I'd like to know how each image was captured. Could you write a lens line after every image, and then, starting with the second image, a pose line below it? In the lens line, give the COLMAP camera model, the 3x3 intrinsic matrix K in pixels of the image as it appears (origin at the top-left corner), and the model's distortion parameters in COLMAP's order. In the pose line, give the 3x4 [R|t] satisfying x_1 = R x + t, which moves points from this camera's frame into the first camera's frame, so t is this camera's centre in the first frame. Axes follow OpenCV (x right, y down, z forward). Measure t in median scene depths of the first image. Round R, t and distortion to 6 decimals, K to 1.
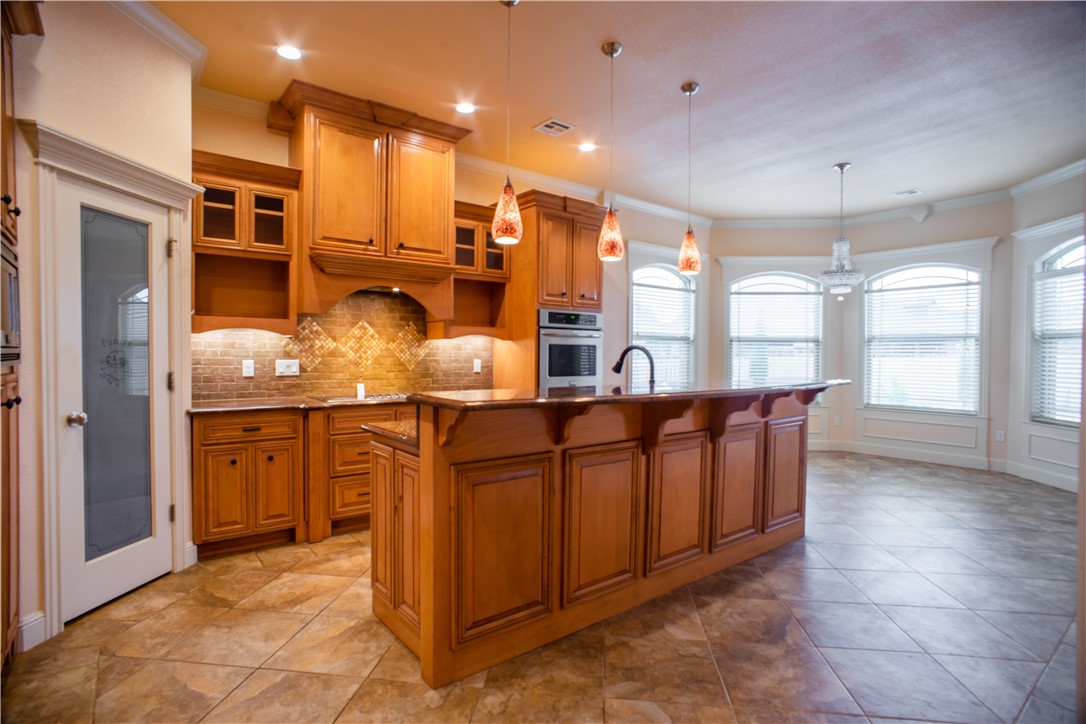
lens RADIAL K [[555.0, 0, 541.3], [0, 555.0, 365.0], [0, 0, 1]] dist [-0.025051, 0.008223]
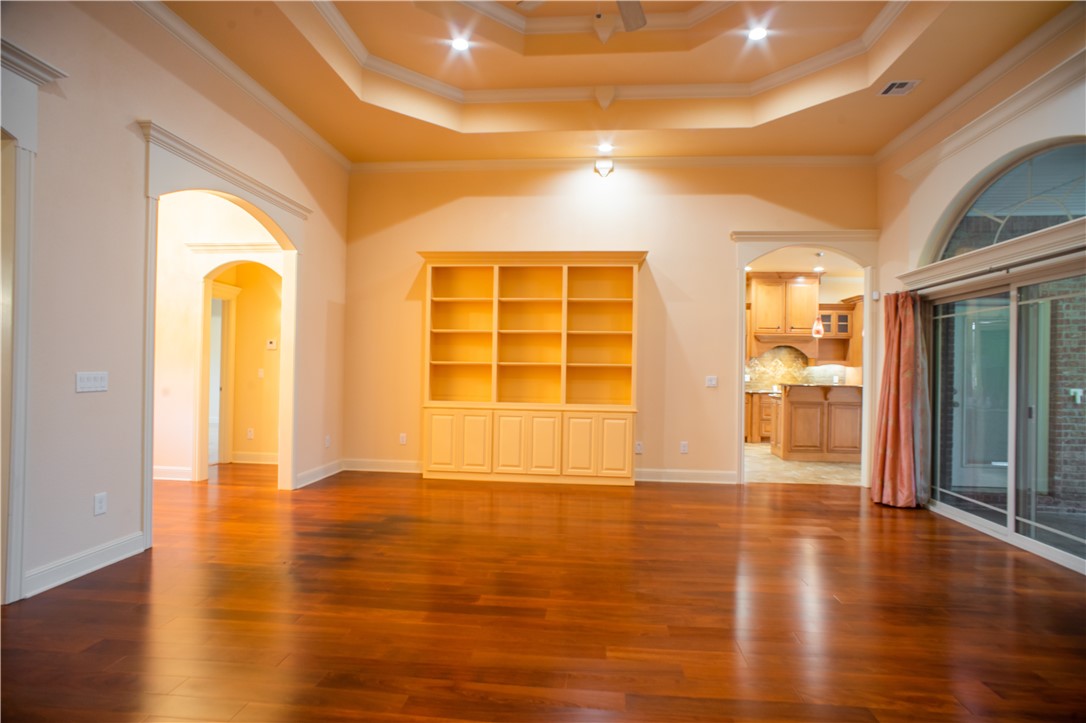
lens RADIAL K [[555.0, 0, 547.3], [0, 555.0, 361.0], [0, 0, 1]] dist [-0.025051, 0.008223]
pose [[0.725741, -0.004880, -0.687951, 0.616059], [-0.024729, 0.999144, -0.033175, 0.032541], [0.687523, 0.041089, 0.724999, -1.438829]]
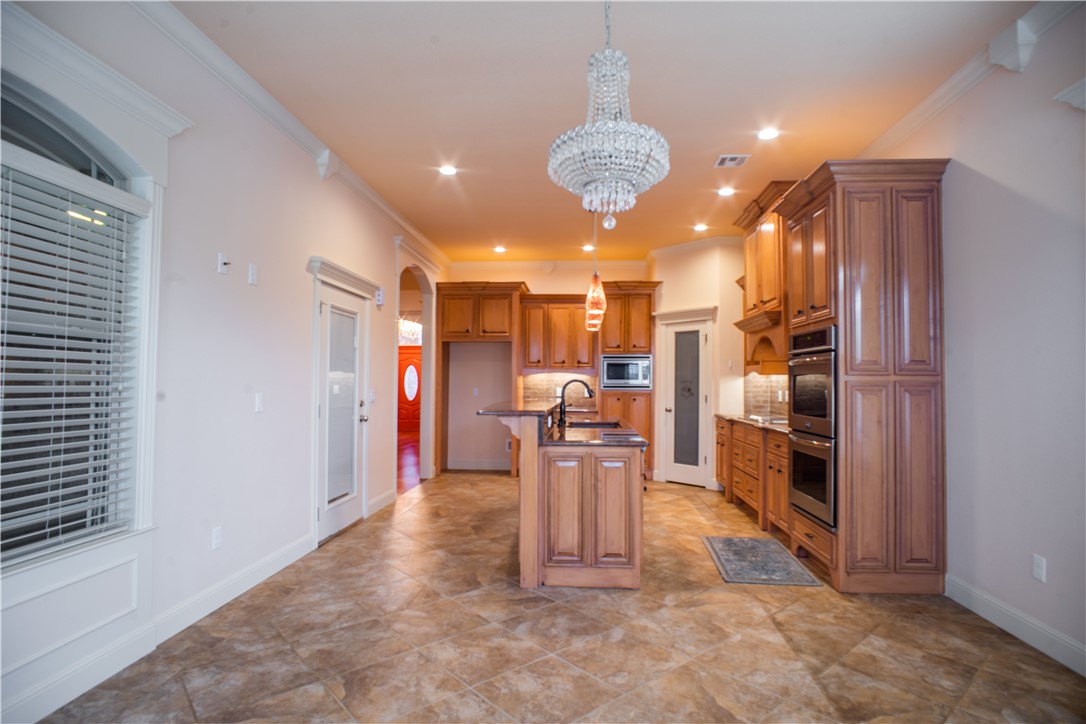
lens RADIAL K [[555.0, 0, 544.1], [0, 555.0, 365.8], [0, 0, 1]] dist [-0.025051, 0.008223]
pose [[-0.677502, -0.034243, -0.734724, 1.019720], [-0.024266, 0.999413, -0.024204, -0.024581], [0.735121, 0.001431, -0.677934, 1.487279]]
